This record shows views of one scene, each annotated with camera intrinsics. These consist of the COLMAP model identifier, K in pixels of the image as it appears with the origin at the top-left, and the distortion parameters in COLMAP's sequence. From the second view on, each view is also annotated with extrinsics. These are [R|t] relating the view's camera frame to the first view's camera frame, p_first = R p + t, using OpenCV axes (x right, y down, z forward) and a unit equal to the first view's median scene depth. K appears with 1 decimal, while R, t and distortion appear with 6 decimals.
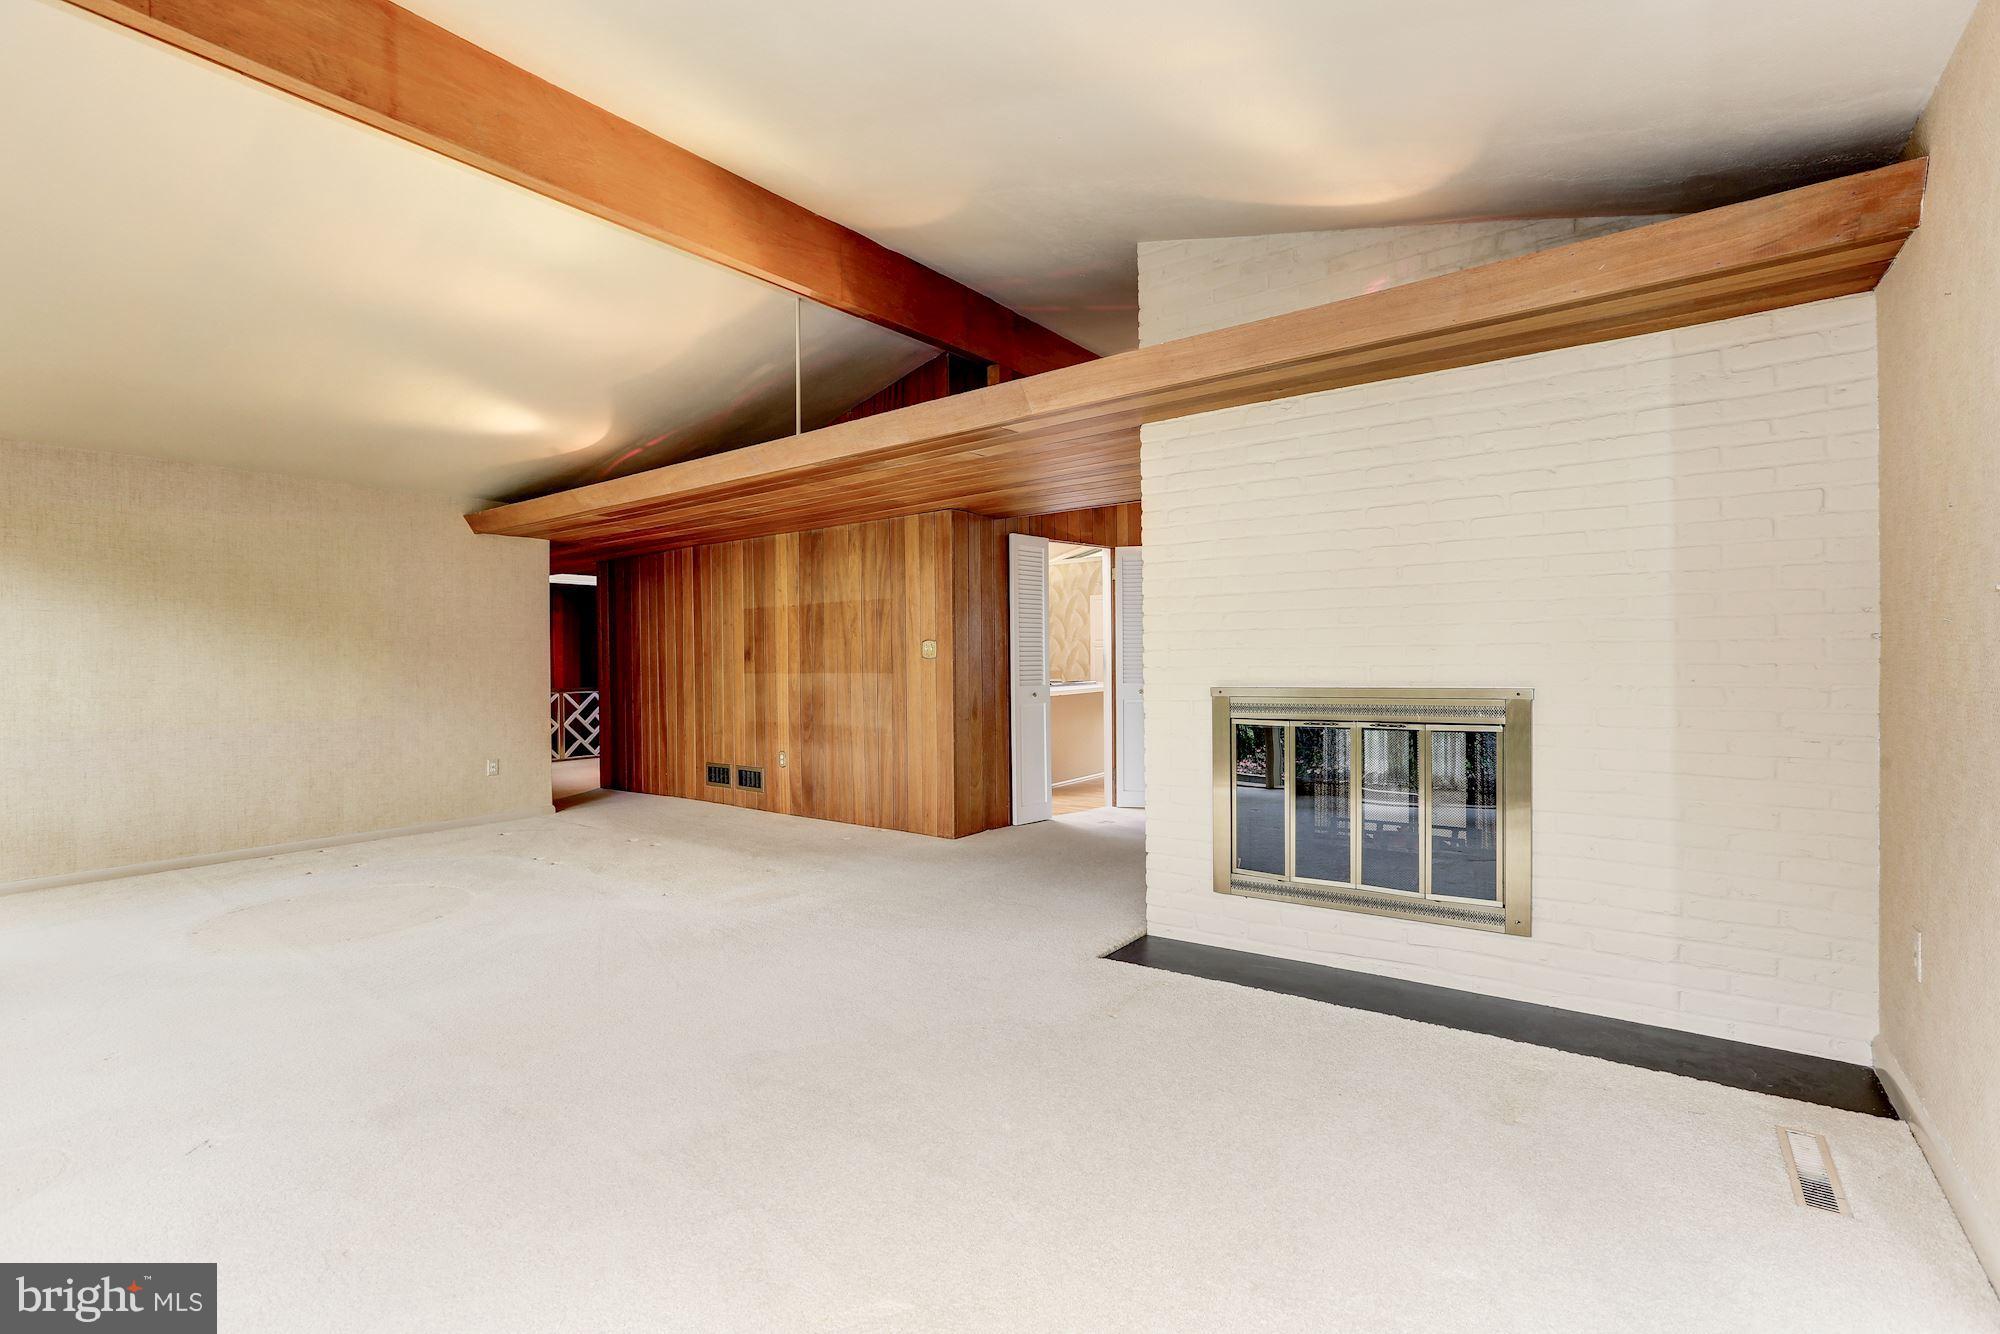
lens RADIAL K [[908.1, 0, 1000.0], [0, 908.1, 667.0], [0, 0, 1]] dist [0.000448, -0.000001]
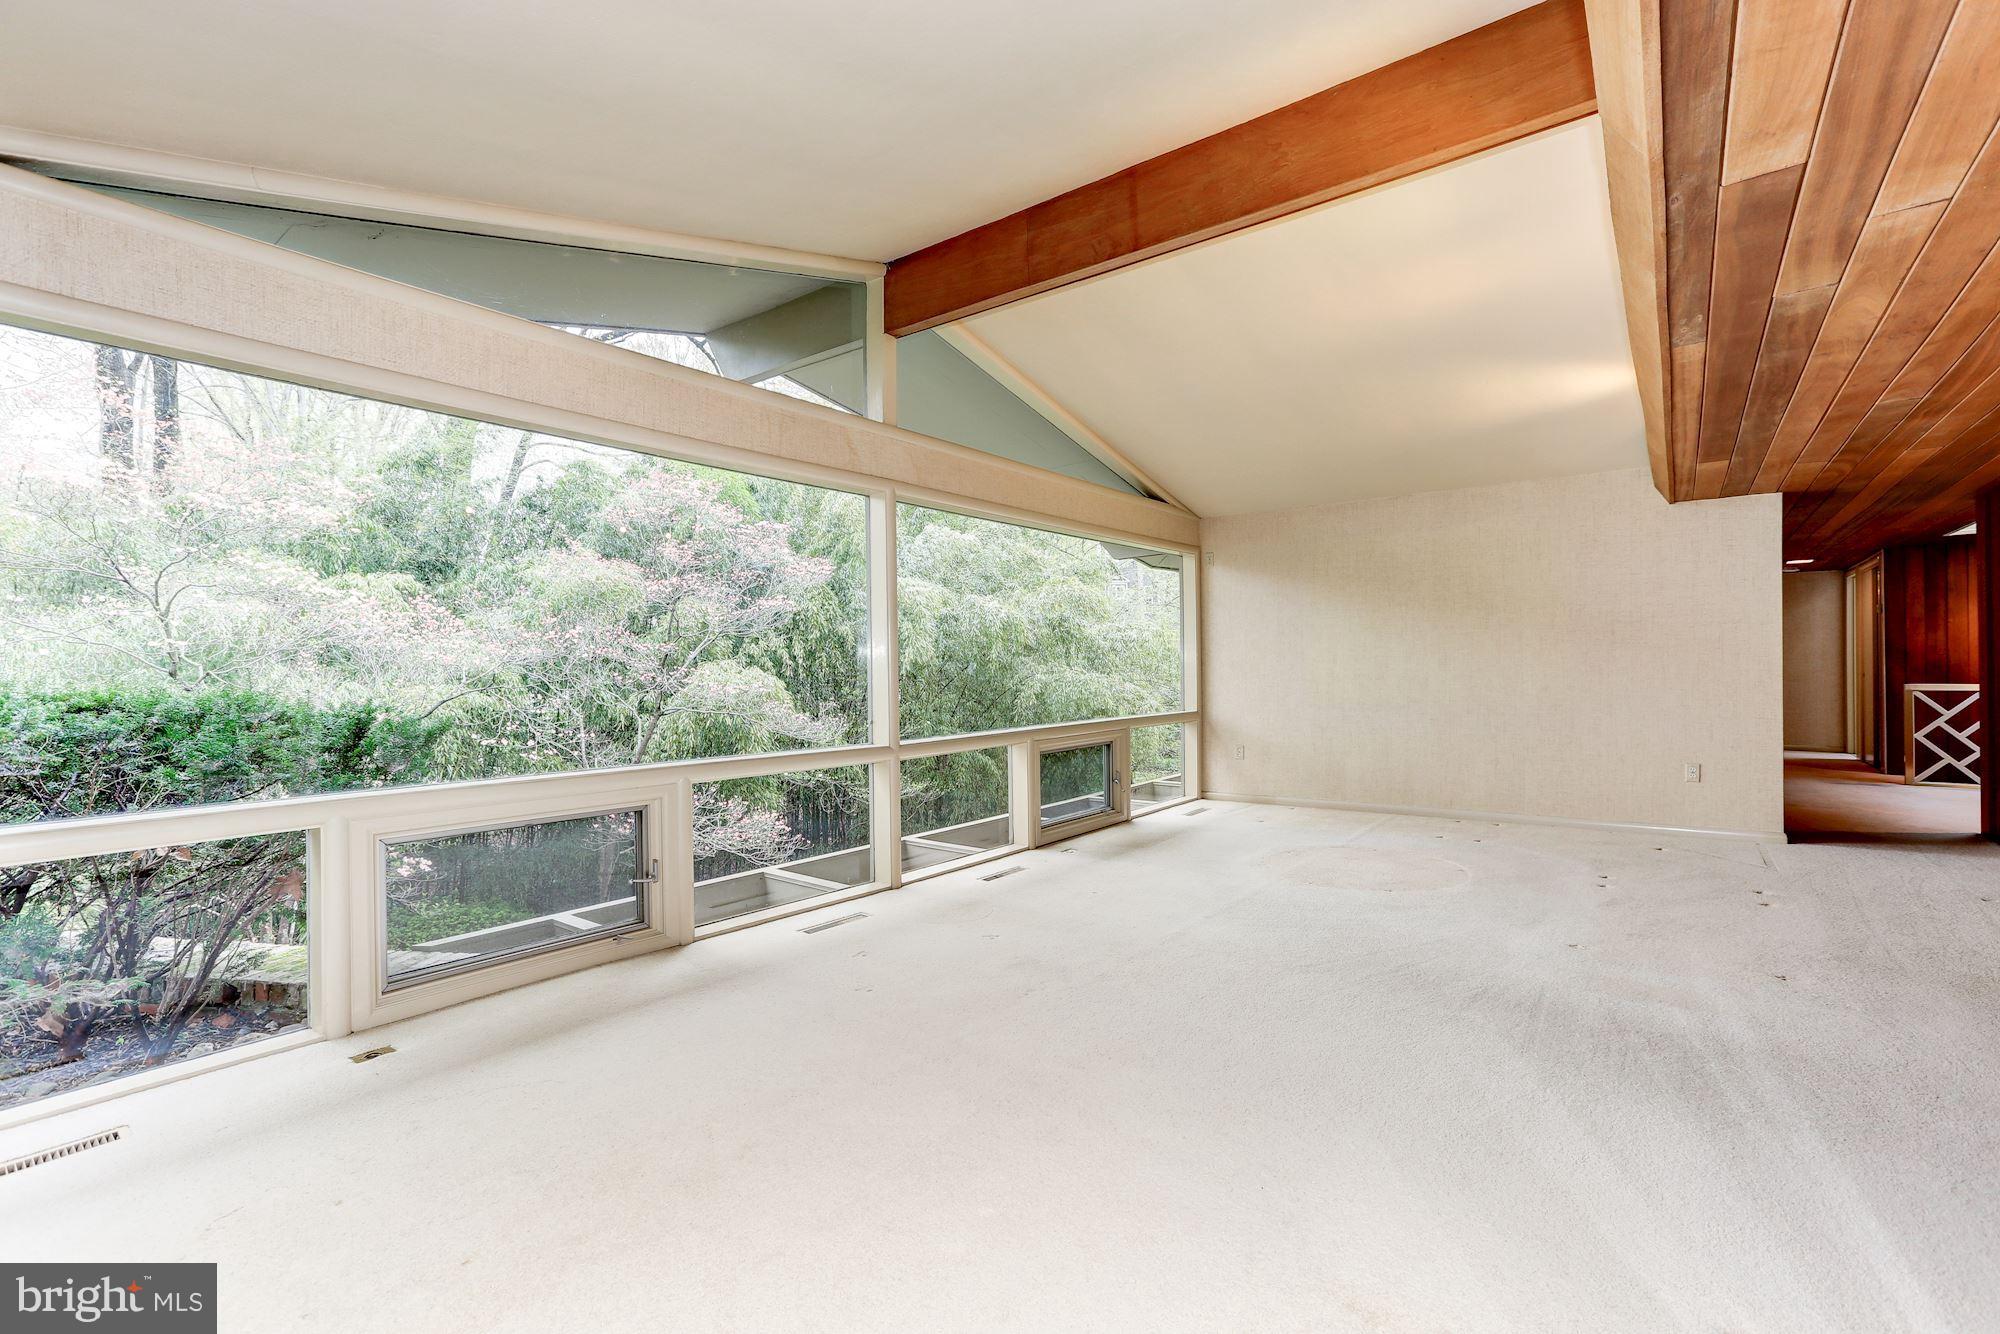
lens RADIAL K [[908.1, 0, 1000.0], [0, 908.1, 667.0], [0, 0, 1]] dist [0.000448, -0.000001]
pose [[-0.007541, 0.012465, -0.999894, 0.239364], [0.006337, 0.999903, 0.012417, -0.003713], [0.999951, -0.006243, -0.007620, 0.285465]]
